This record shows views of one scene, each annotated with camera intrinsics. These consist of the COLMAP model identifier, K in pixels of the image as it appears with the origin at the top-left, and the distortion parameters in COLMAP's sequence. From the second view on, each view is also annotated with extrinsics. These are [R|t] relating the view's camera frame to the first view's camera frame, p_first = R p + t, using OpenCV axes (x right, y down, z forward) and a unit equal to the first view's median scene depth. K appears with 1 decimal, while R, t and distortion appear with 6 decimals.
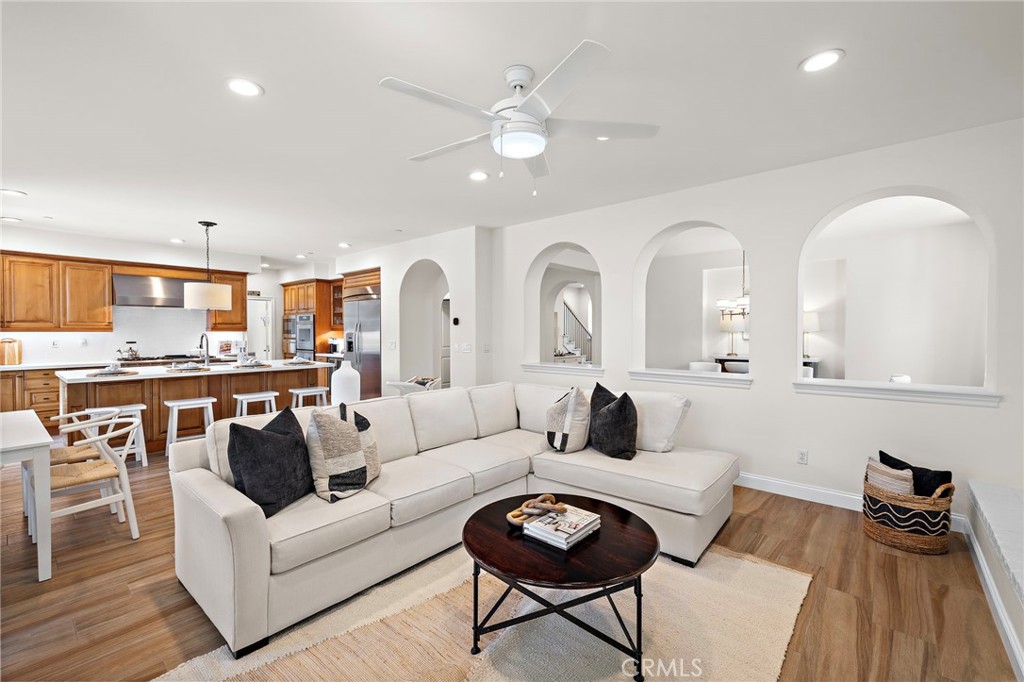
lens RADIAL K [[438.9, 0, 515.3], [0, 438.9, 335.1], [0, 0, 1]] dist [0.001309, 0.000306]
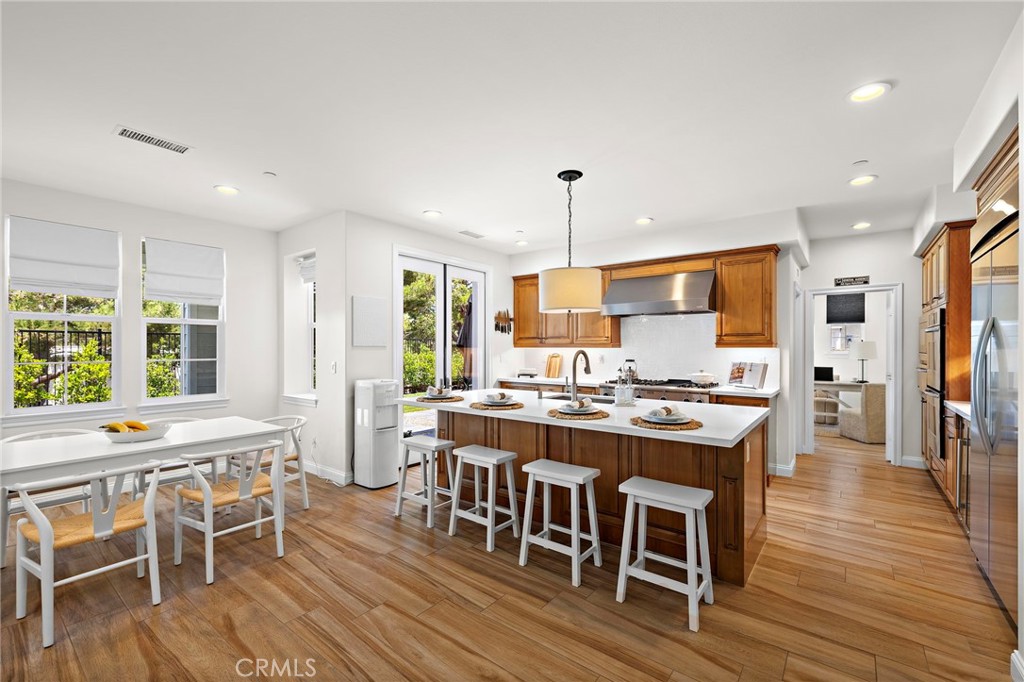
lens RADIAL K [[438.9, 0, 509.7], [0, 438.9, 345.6], [0, 0, 1]] dist [0.001309, 0.000306]
pose [[0.038999, -0.001284, -0.999238, -0.051078], [-0.008565, 0.999962, -0.001619, -0.006837], [0.999203, 0.008622, 0.038987, 0.629808]]
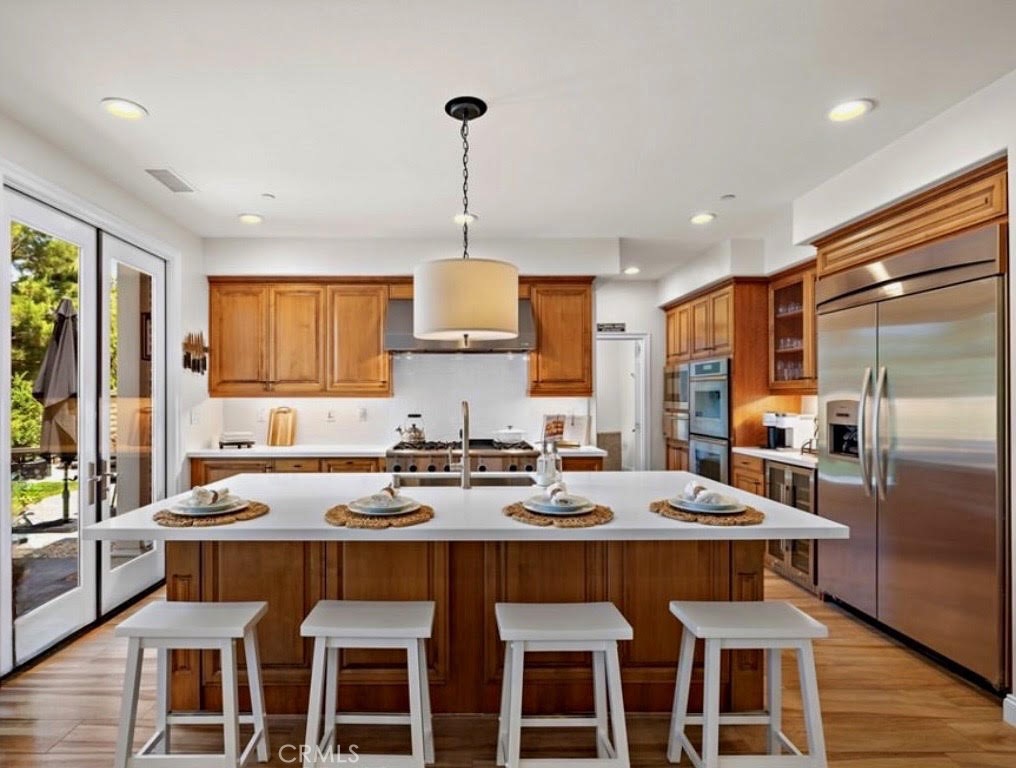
lens RADIAL K [[539.3, 0, 457.9], [0, 539.3, 395.4], [0, 0, 1]] dist [0.002781, 0.000058]
pose [[0.649672, -0.000675, -0.760214, -0.249399], [-0.006287, 0.999961, -0.006260, -0.004948], [0.760188, 0.008846, 0.649643, 0.491753]]
